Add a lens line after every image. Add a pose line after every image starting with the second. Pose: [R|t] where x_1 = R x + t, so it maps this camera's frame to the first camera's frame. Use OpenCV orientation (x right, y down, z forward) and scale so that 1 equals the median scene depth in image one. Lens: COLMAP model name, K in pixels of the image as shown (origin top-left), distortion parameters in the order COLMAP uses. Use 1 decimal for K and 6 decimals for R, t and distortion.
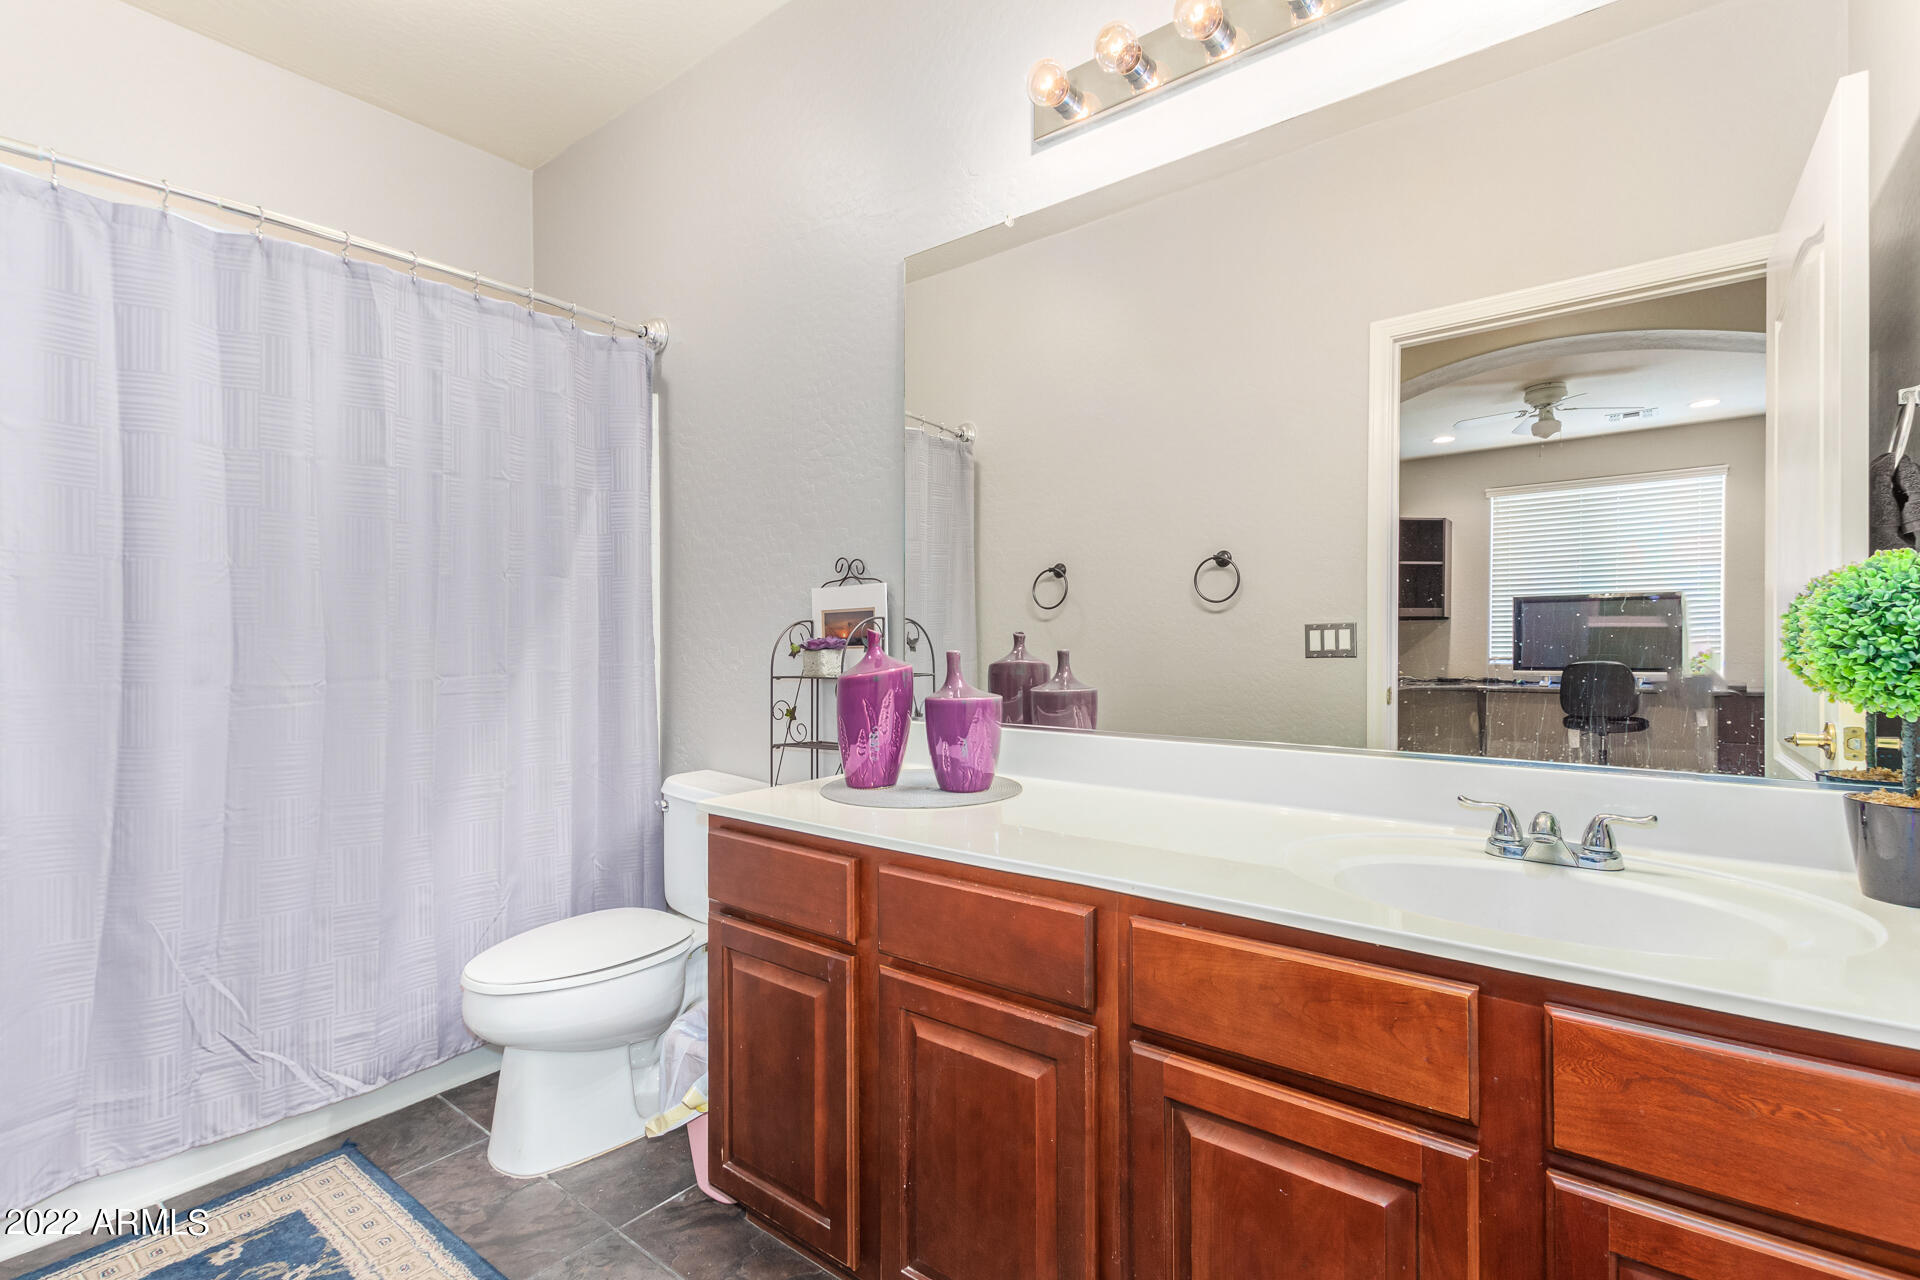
lens RADIAL K [[881.7, 0, 961.9], [0, 881.7, 636.3], [0, 0, 1]] dist [0.000970, 0.000139]
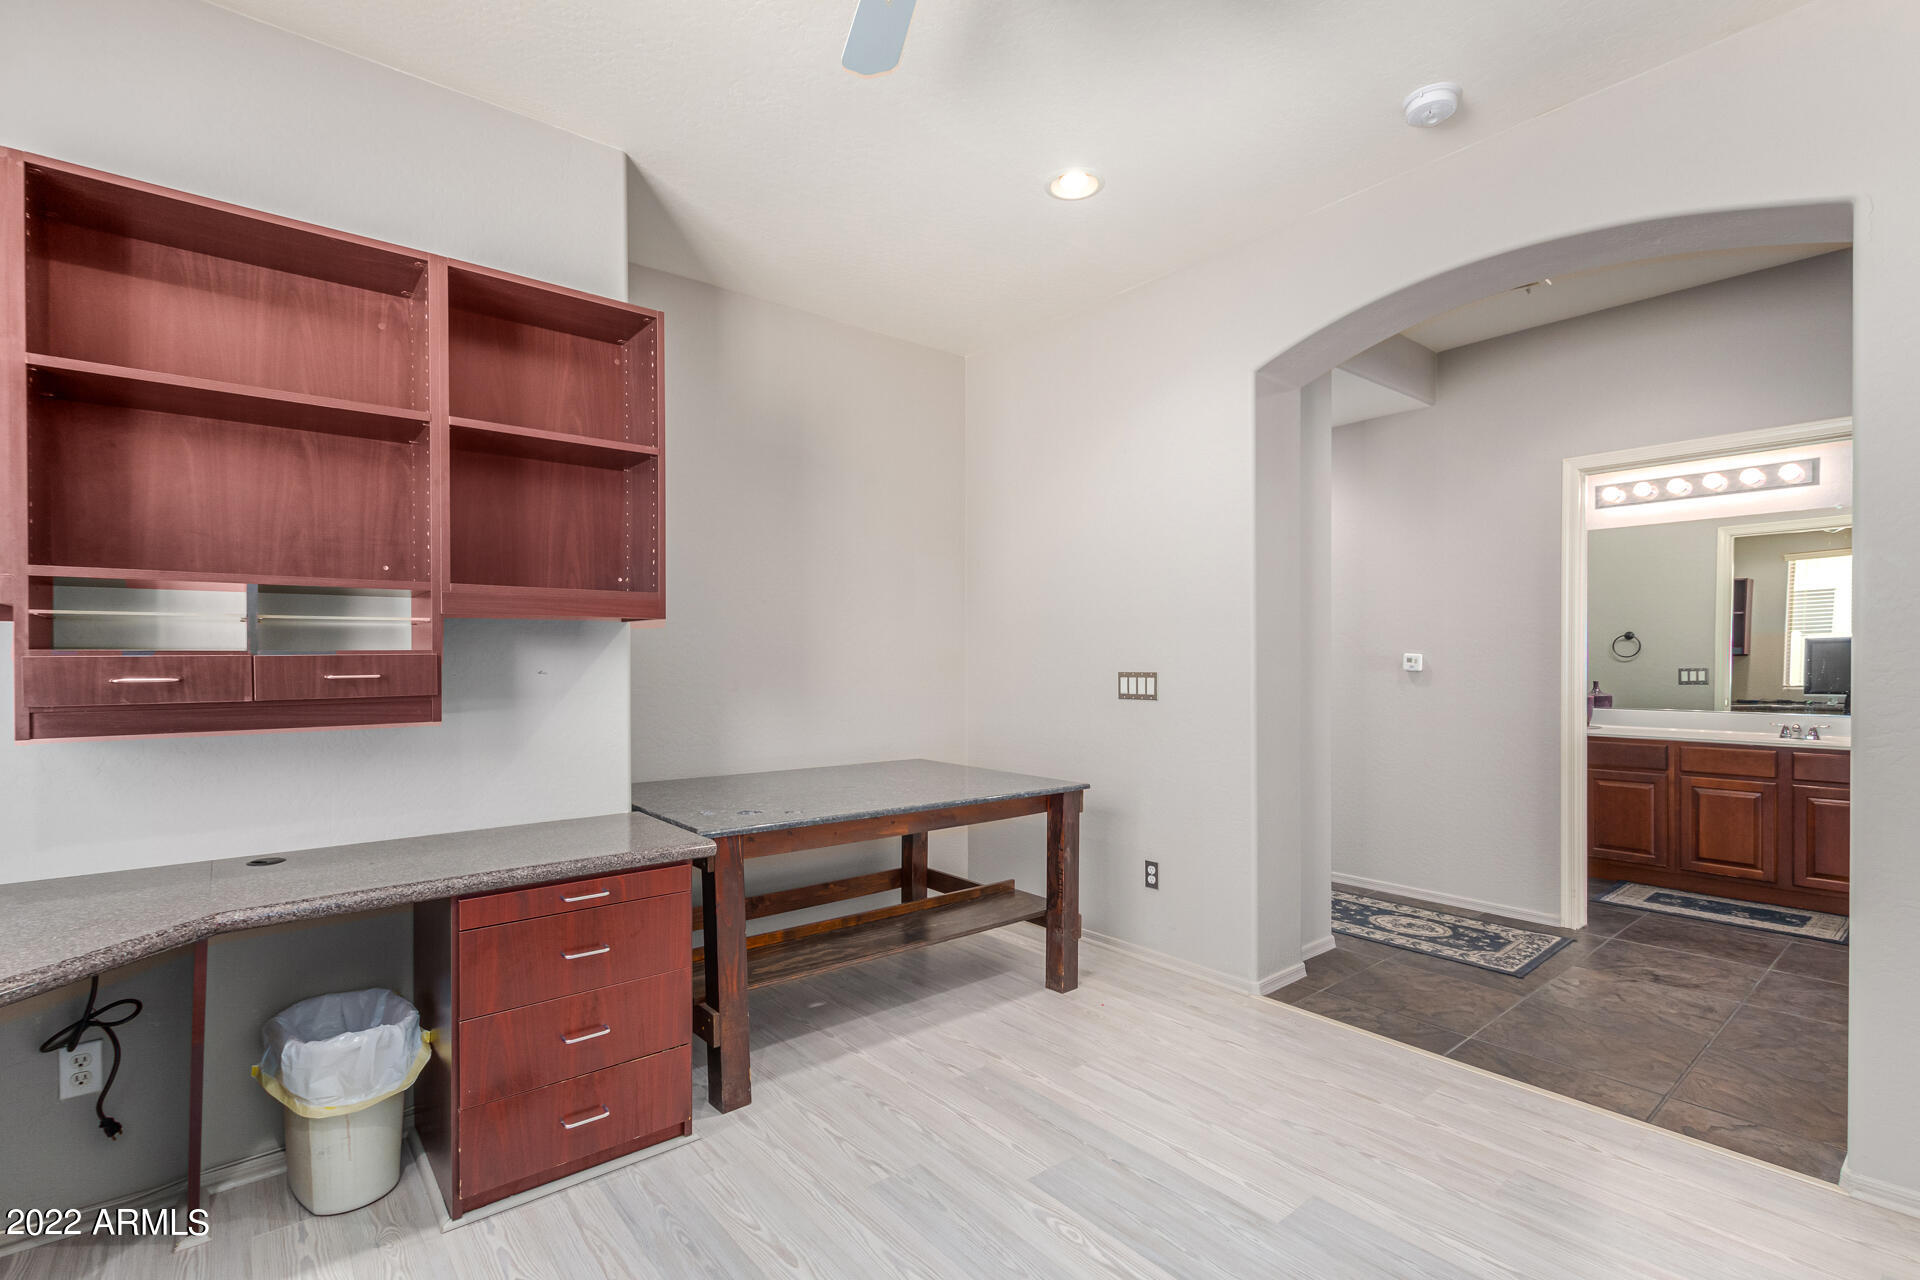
lens RADIAL K [[881.7, 0, 957.1], [0, 881.7, 656.0], [0, 0, 1]] dist [0.000970, 0.000139]
pose [[0.976790, 0.000840, -0.214200, -0.854504], [-0.001359, 0.999996, -0.002274, -0.036540], [0.214197, 0.002513, 0.976787, -1.446779]]
